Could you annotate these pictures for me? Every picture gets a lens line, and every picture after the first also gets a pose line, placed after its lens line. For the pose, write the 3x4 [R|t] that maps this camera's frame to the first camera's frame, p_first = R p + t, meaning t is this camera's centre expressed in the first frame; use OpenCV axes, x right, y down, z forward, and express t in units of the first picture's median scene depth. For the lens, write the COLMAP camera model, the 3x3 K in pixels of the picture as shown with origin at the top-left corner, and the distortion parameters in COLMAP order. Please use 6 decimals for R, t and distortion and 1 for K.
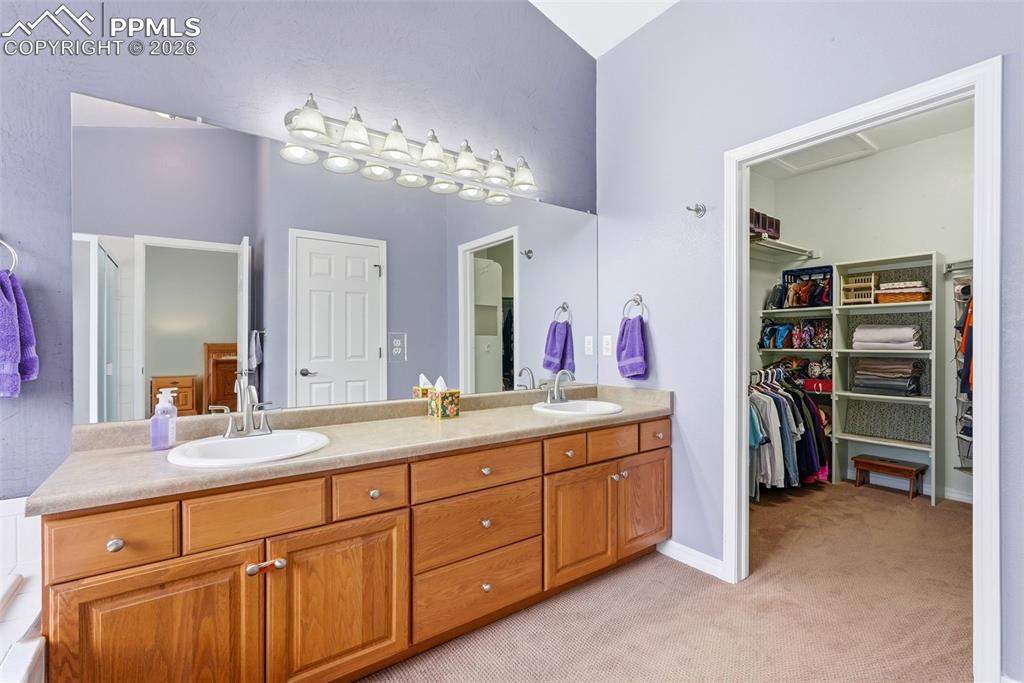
lens RADIAL K [[455.2, 0, 512.4], [0, 455.2, 338.5], [0, 0, 1]] dist [-0.001065, 0.000380]
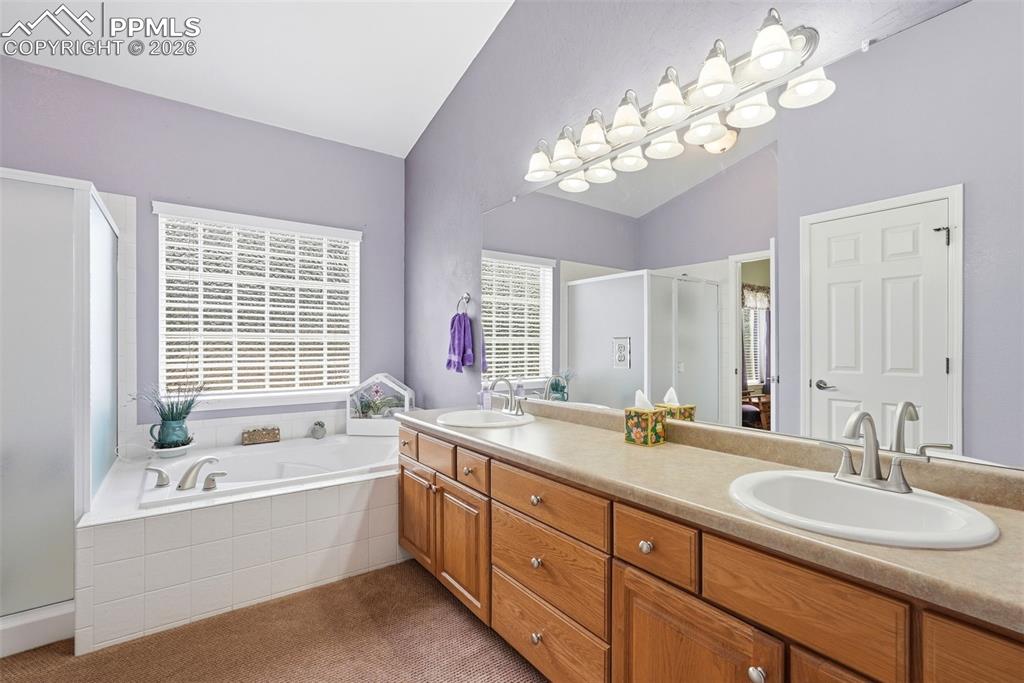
lens RADIAL K [[455.2, 0, 512.4], [0, 455.2, 338.5], [0, 0, 1]] dist [-0.001065, 0.000380]
pose [[0.006694, -0.014135, -0.999878, 0.651801], [0.001015, 0.999900, -0.014128, 0.002880], [0.999977, -0.000920, 0.006708, 0.783221]]
